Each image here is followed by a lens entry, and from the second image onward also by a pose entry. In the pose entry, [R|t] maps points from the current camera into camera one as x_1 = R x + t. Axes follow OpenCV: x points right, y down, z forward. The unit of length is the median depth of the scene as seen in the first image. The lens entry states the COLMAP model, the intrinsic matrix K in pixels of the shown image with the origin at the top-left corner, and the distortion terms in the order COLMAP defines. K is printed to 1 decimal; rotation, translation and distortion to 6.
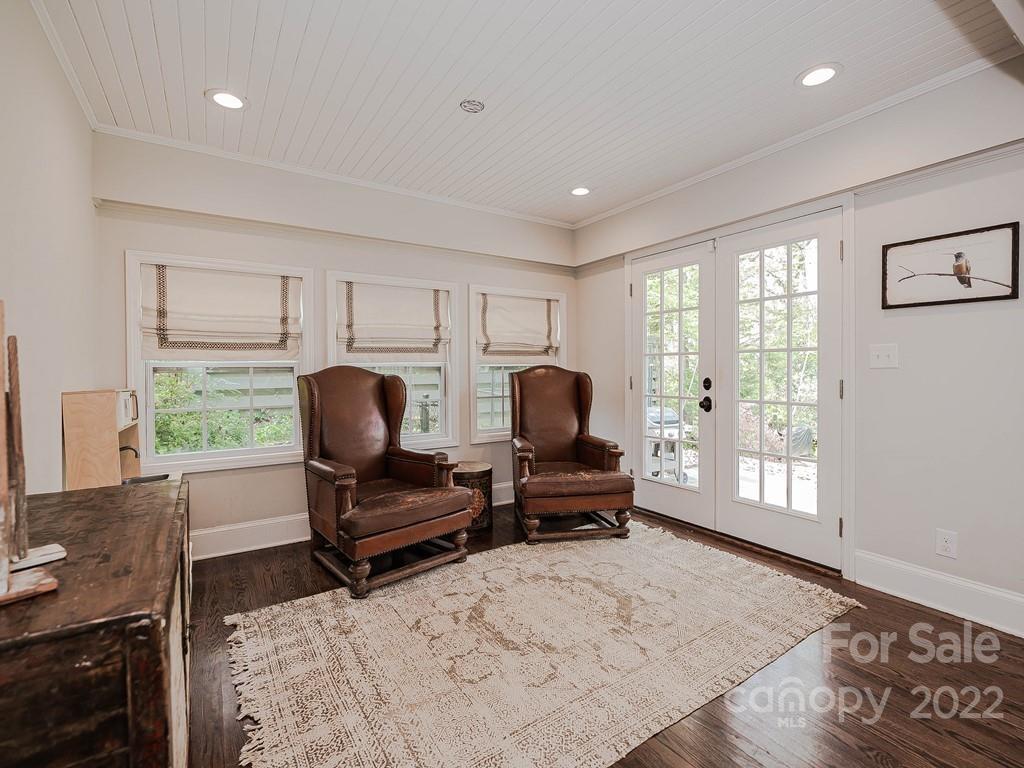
lens RADIAL K [[476.4, 0, 514.5], [0, 476.4, 371.0], [0, 0, 1]] dist [0.002001, -0.000268]
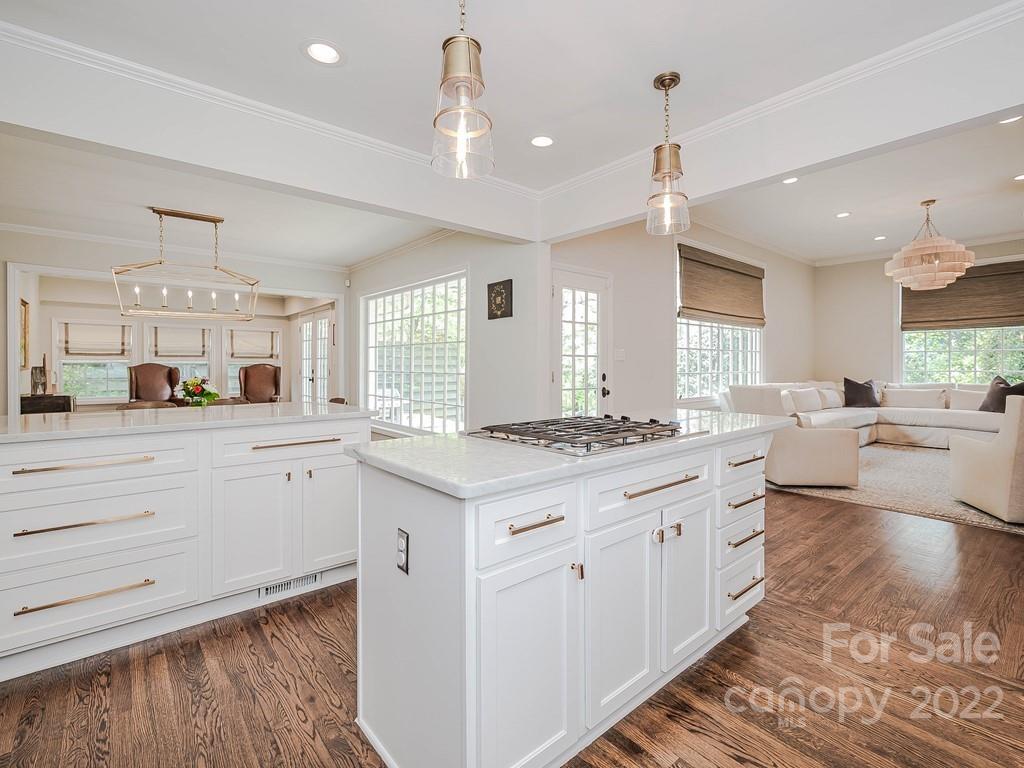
lens RADIAL K [[476.4, 0, 512.9], [0, 476.4, 369.9], [0, 0, 1]] dist [0.002001, -0.000268]
pose [[0.992957, 0.004594, 0.118388, 1.169800], [-0.004733, 0.999988, 0.000894, 0.013235], [-0.118382, -0.001448, 0.992967, -1.599909]]
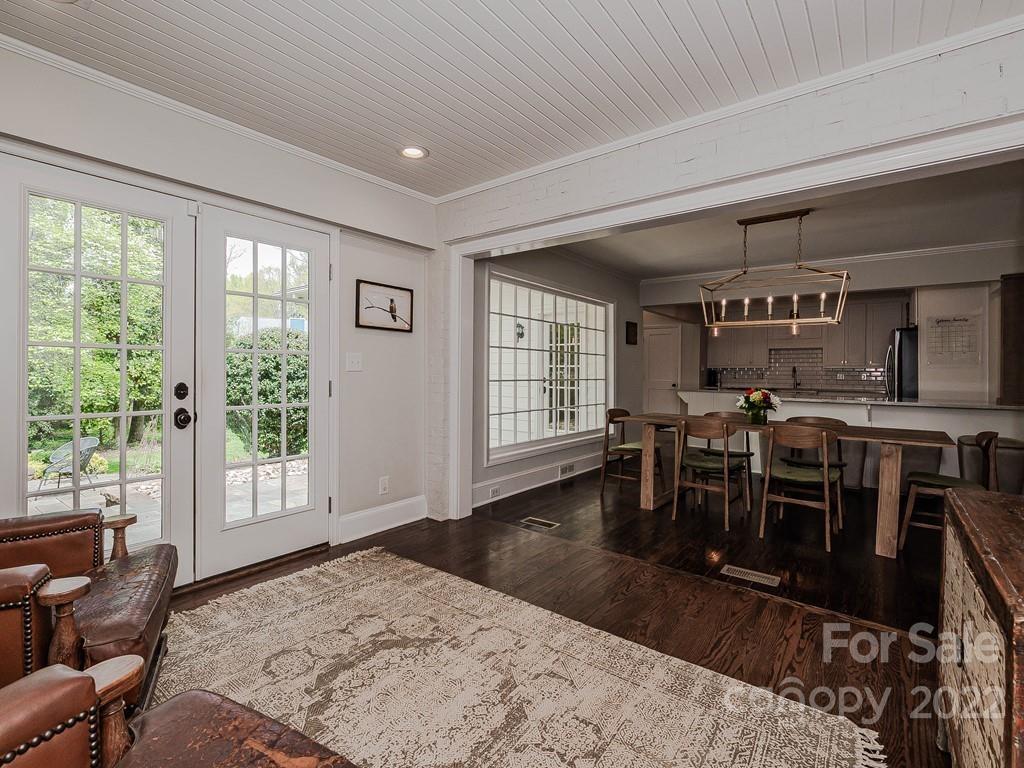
lens RADIAL K [[476.4, 0, 503.9], [0, 476.4, 373.9], [0, 0, 1]] dist [0.002001, -0.000268]
pose [[-0.318017, -0.001841, 0.948083, -0.468252], [0.001315, 0.999996, 0.002383, -0.000911], [-0.948084, 0.002005, -0.318013, 0.781793]]
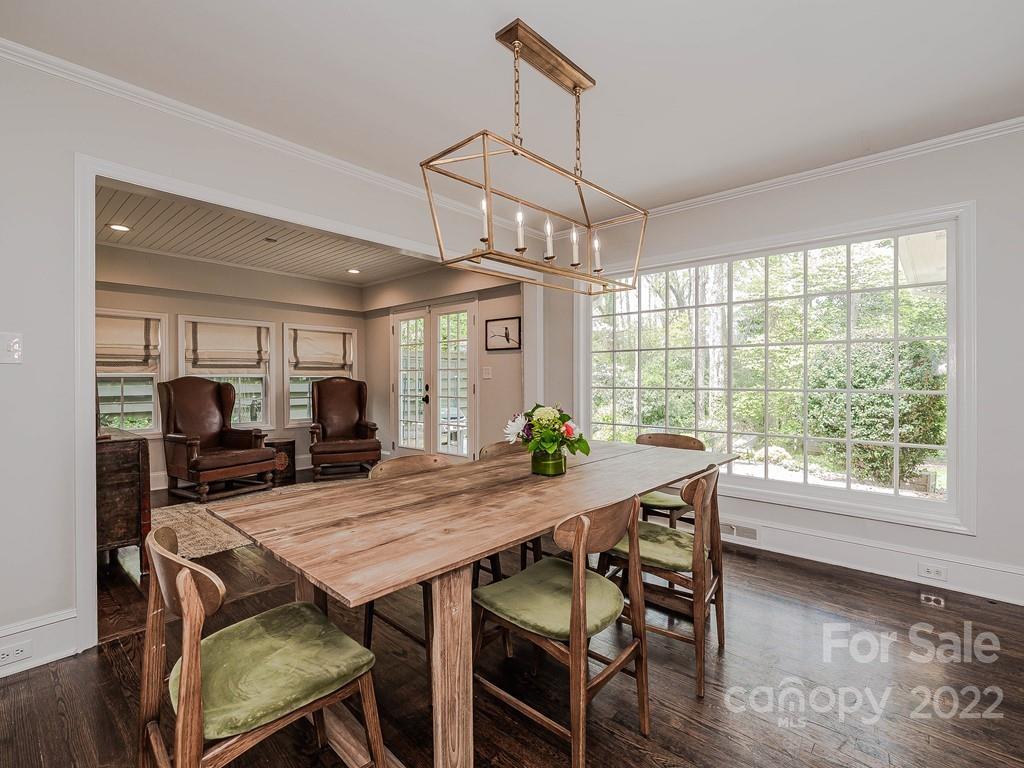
lens RADIAL K [[476.4, 0, 508.1], [0, 476.4, 378.9], [0, 0, 1]] dist [0.002001, -0.000268]
pose [[0.965855, 0.002029, 0.259076, 0.245262], [-0.000219, 0.999975, -0.007018, 0.007144], [-0.259084, 0.006722, 0.965831, -0.788855]]
